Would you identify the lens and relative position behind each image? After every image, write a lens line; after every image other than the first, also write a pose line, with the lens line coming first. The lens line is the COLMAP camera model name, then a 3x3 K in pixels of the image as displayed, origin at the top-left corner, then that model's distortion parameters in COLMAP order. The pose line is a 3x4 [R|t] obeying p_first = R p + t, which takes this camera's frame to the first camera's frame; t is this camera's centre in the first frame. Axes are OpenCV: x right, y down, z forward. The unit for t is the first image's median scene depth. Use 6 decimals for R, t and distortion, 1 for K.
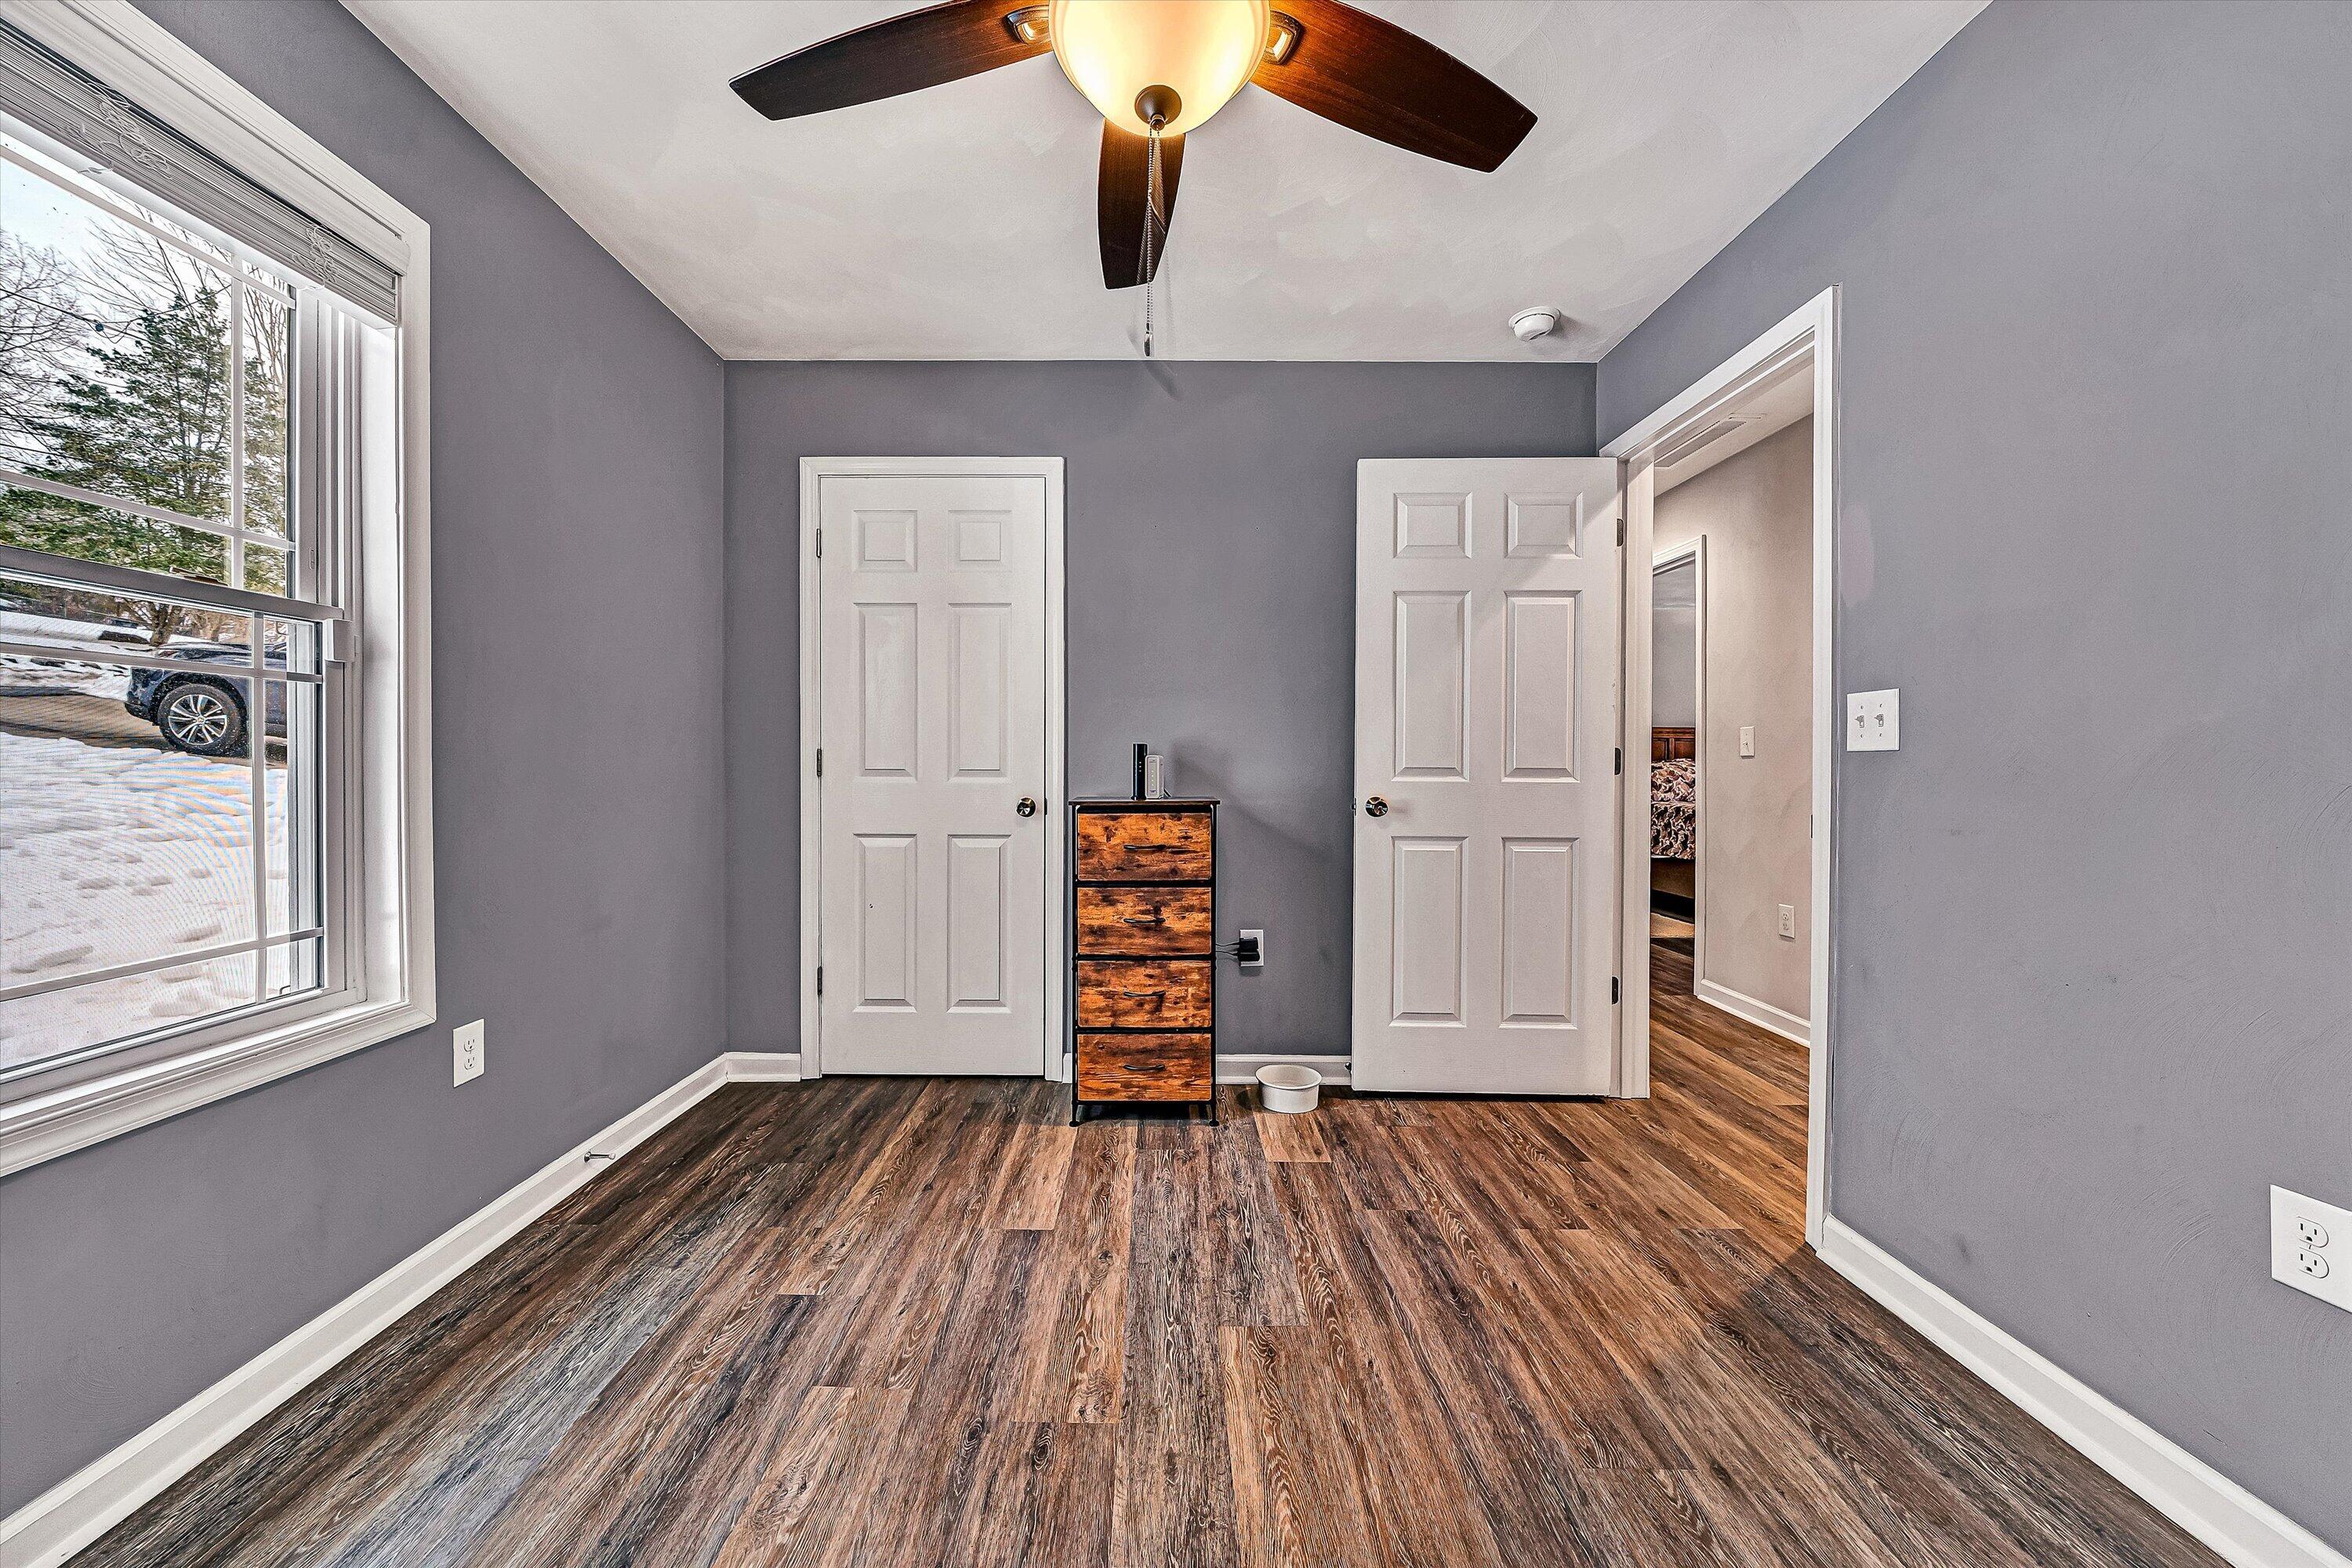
lens RADIAL K [[840.2, 0, 1176.0], [0, 840.2, 784.0], [0, 0, 1]] dist [-0.002192, -0.000425]
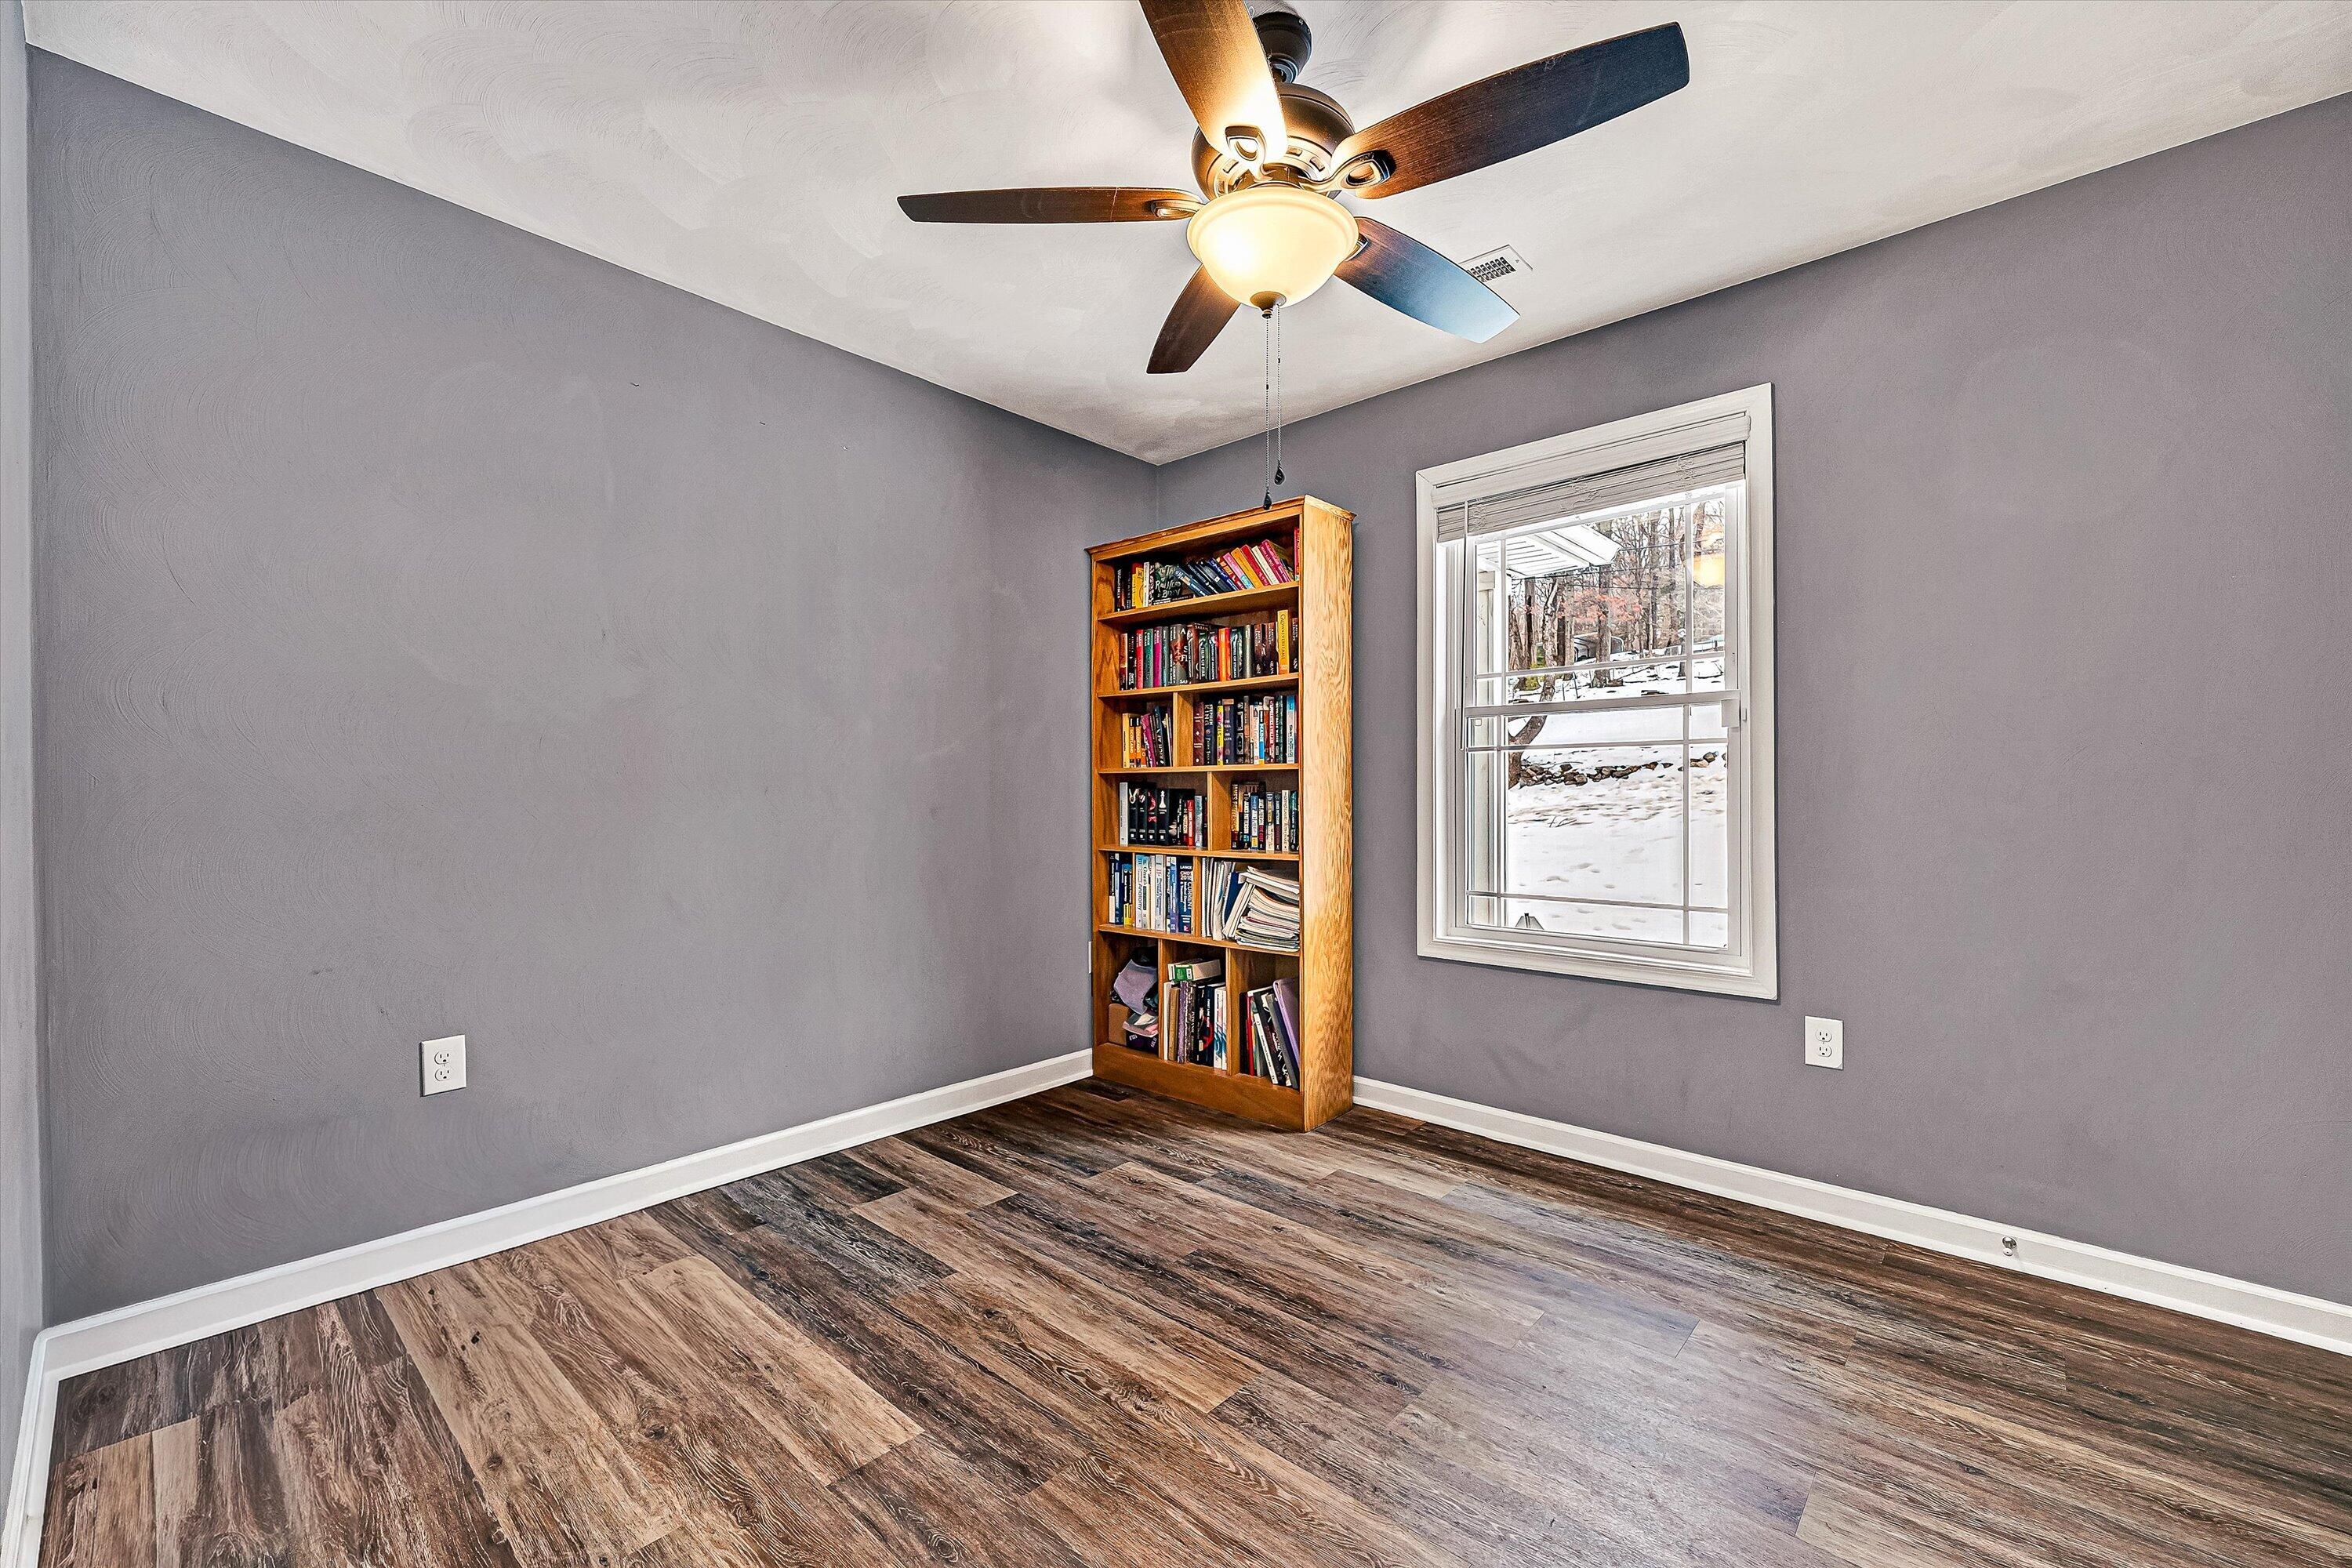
lens RADIAL K [[1010.3, 0, 1174.8], [0, 1010.3, 800.2], [0, 0, 1]] dist [0.000736, -0.000195]
pose [[-0.697347, -0.000513, -0.716733, 0.900804], [-0.017594, 0.999711, 0.016403, -0.029891], [0.716517, 0.024049, -0.697155, 1.479412]]
